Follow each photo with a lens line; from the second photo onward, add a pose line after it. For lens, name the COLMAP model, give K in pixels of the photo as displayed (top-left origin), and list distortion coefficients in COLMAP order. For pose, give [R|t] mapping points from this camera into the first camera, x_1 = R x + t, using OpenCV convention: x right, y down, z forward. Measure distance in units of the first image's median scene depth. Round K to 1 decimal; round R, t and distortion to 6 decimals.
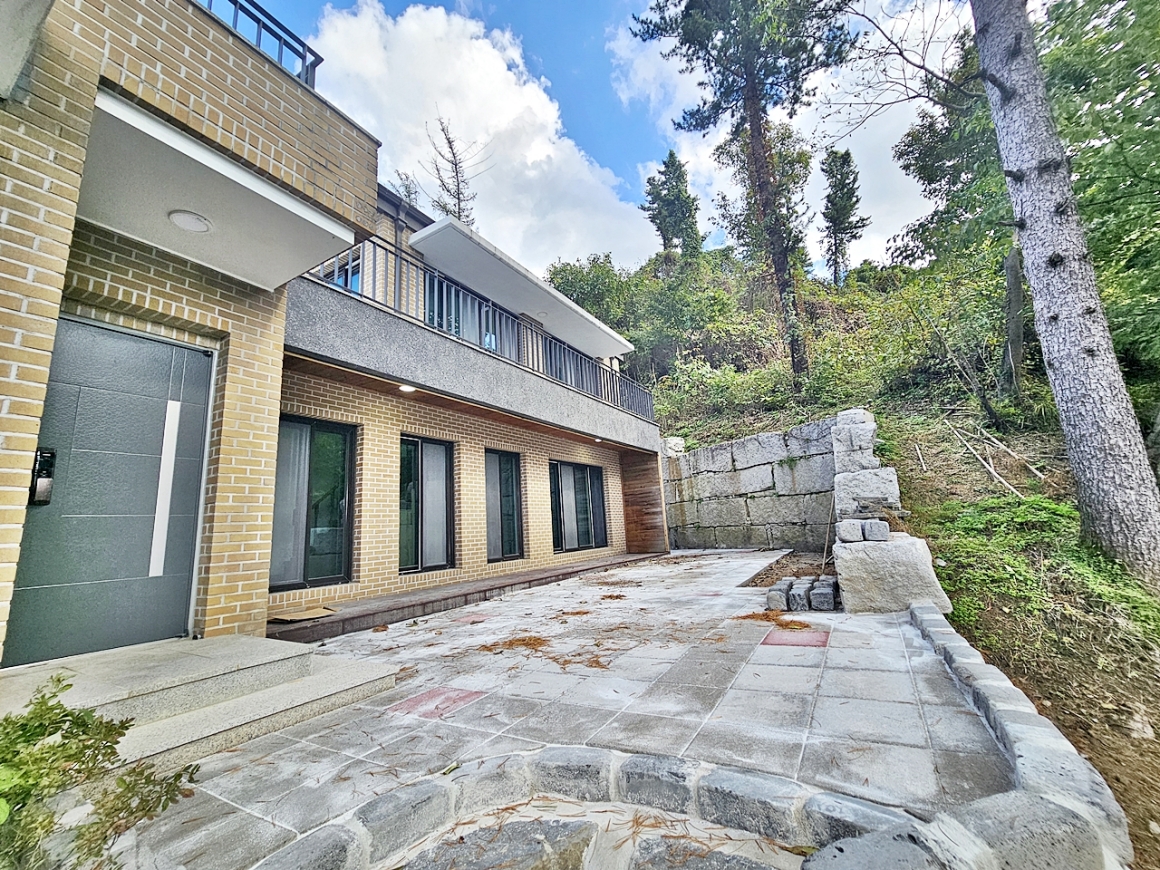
lens RADIAL K [[474.9, 0, 581.0], [0, 474.9, 433.2], [0, 0, 1]] dist [-0.000289, 0.000066]
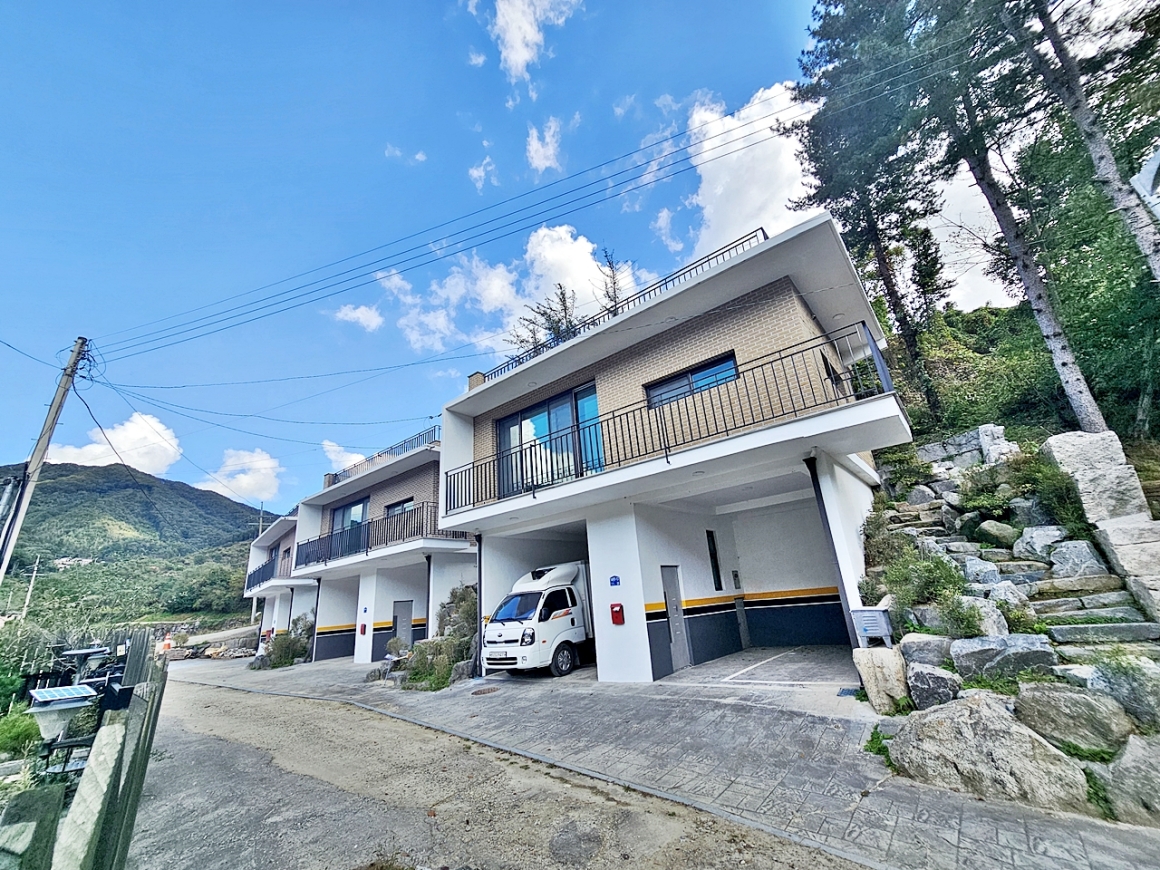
lens RADIAL K [[474.9, 0, 580.4], [0, 474.9, 436.3], [0, 0, 1]] dist [-0.000289, 0.000066]
pose [[0.988653, -0.061805, -0.136913, -0.666323], [0.044971, 0.991412, -0.122803, 0.132778], [0.143327, 0.115252, 0.982942, -0.941517]]
